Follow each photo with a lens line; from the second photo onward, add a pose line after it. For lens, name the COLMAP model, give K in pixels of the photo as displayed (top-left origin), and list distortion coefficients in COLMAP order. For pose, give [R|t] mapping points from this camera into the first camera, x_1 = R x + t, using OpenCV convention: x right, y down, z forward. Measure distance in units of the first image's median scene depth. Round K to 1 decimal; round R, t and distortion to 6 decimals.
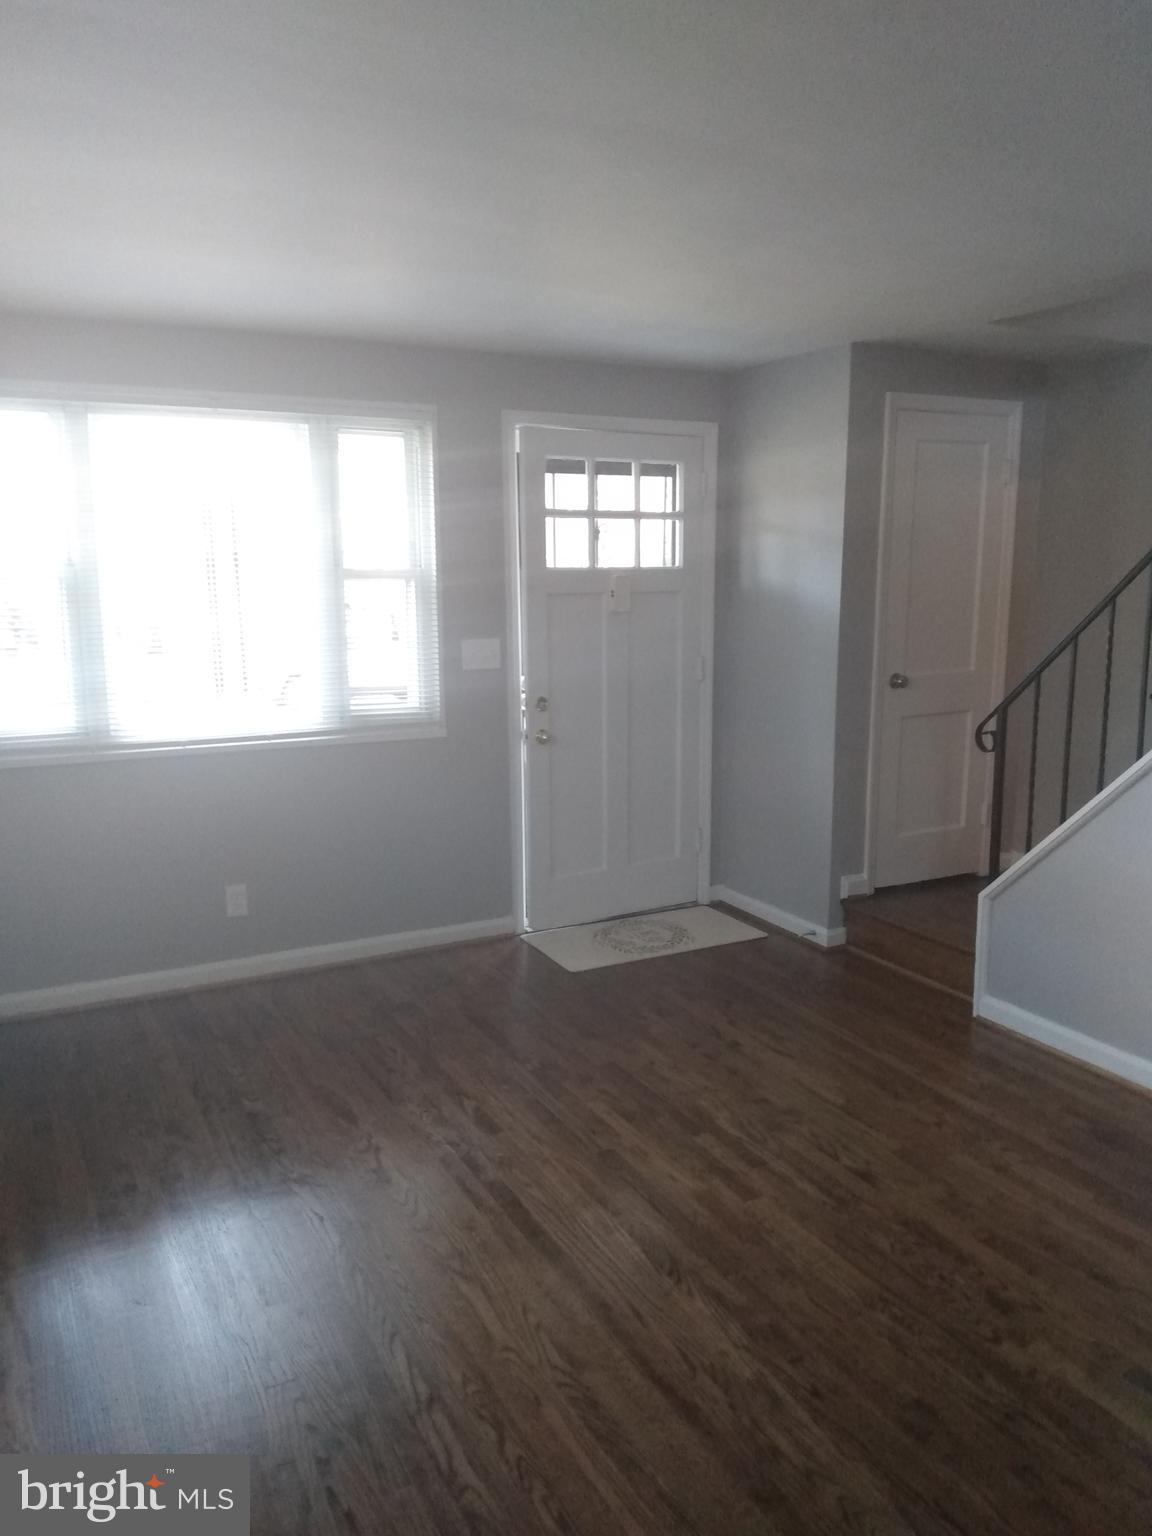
lens RADIAL K [[1197.7, 0, 587.5], [0, 1197.7, 775.4], [0, 0, 1]] dist [0.089626, -0.173153]
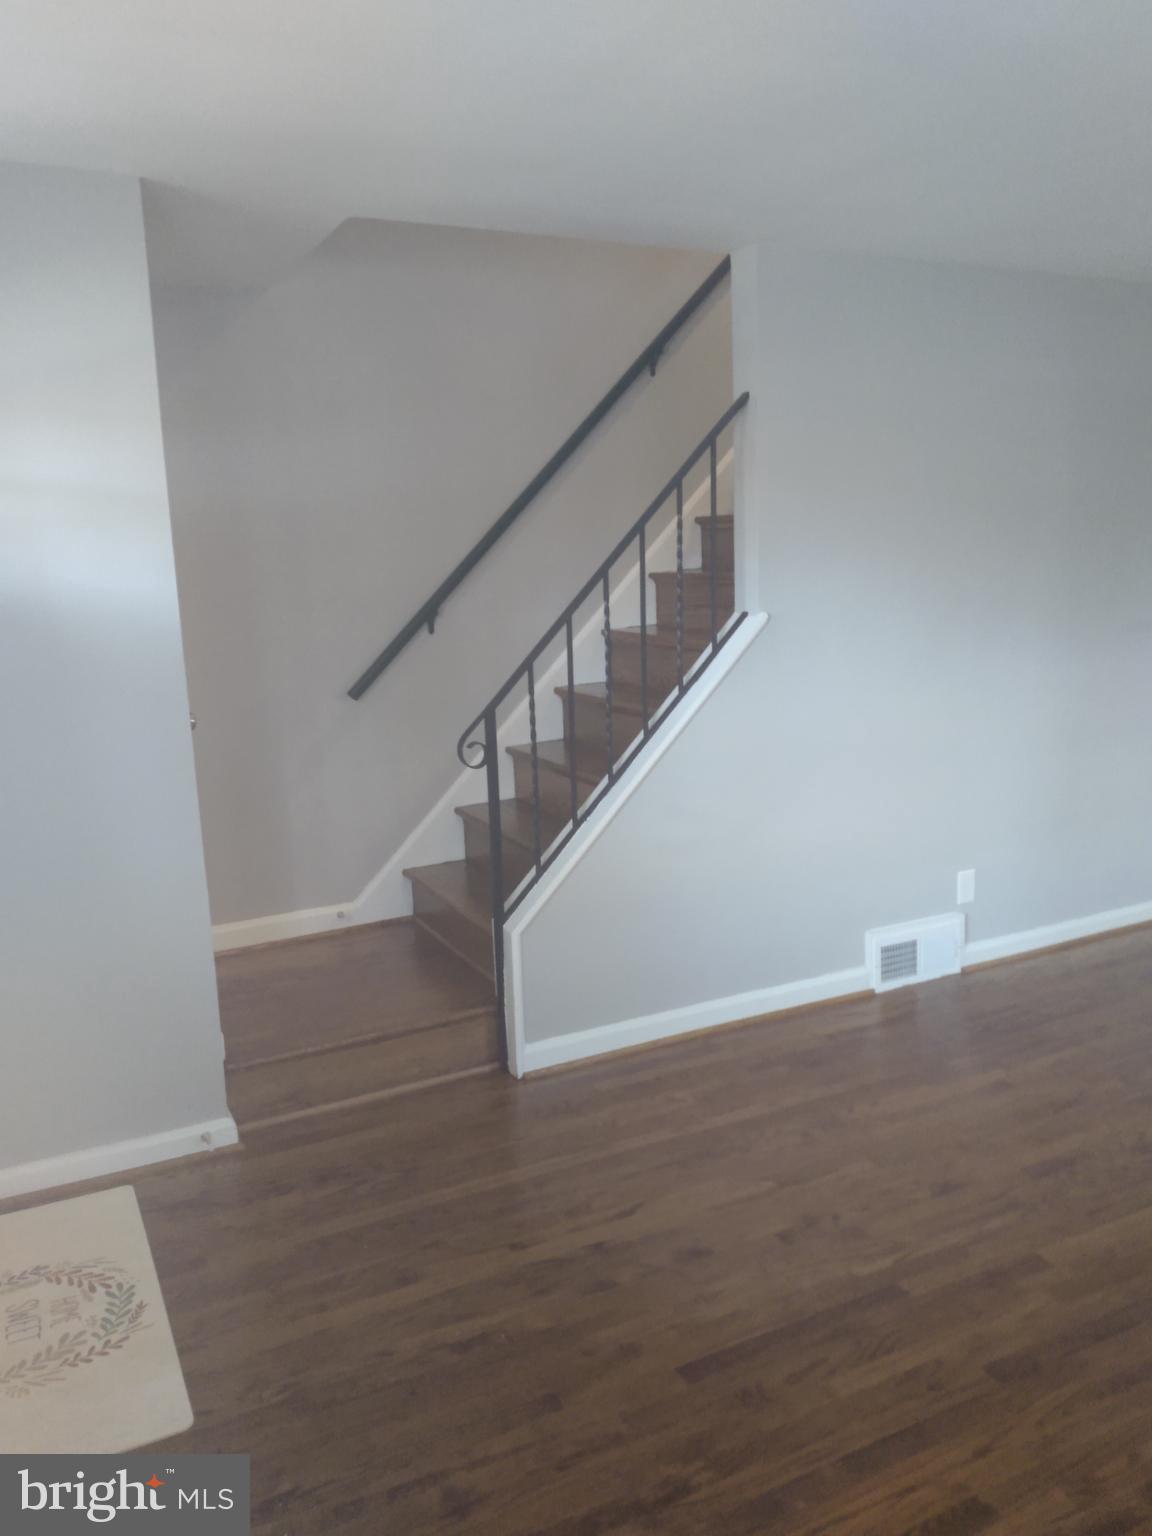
lens RADIAL K [[1197.7, 0, 587.5], [0, 1197.7, 775.4], [0, 0, 1]] dist [0.089626, -0.173153]
pose [[0.017243, -0.183722, 0.982827, -0.551867], [0.211669, 0.961365, 0.175996, -0.166570], [-0.977189, 0.204999, 0.055465, 1.033828]]
